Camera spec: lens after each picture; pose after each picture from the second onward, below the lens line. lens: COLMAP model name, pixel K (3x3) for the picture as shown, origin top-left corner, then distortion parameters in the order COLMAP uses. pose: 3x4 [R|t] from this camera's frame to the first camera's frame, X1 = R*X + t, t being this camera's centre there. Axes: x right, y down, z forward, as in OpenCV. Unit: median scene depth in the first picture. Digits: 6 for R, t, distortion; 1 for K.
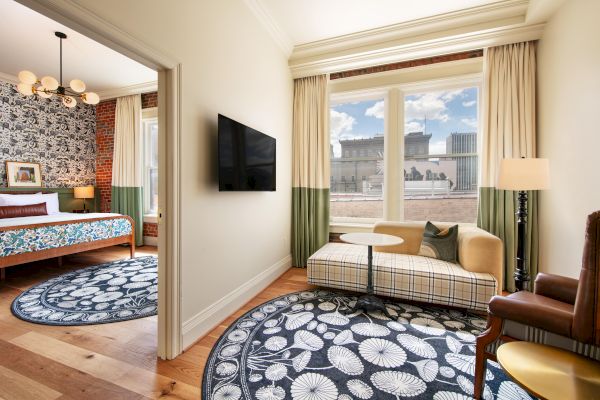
lens RADIAL K [[254.5, 0, 298.9], [0, 254.5, 191.0], [0, 0, 1]] dist [-0.001136, -0.000155]
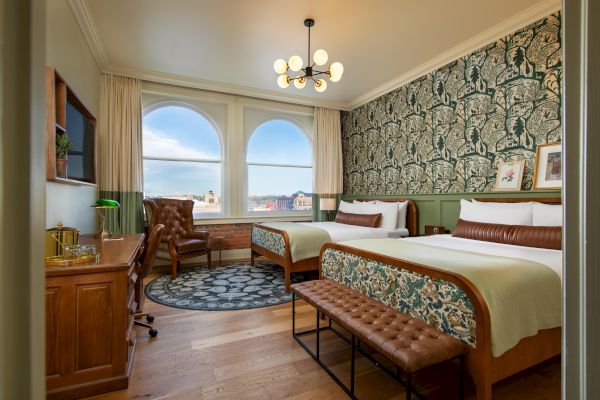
lens RADIAL K [[284.2, 0, 300.0], [0, 284.2, 200.0], [0, 0, 1]] dist [0.000940, 0.000129]
pose [[-0.637654, -0.006135, 0.770298, -1.476607], [0.003316, 0.999937, 0.010709, -0.000478], [-0.770316, 0.009383, -0.637594, 1.809395]]
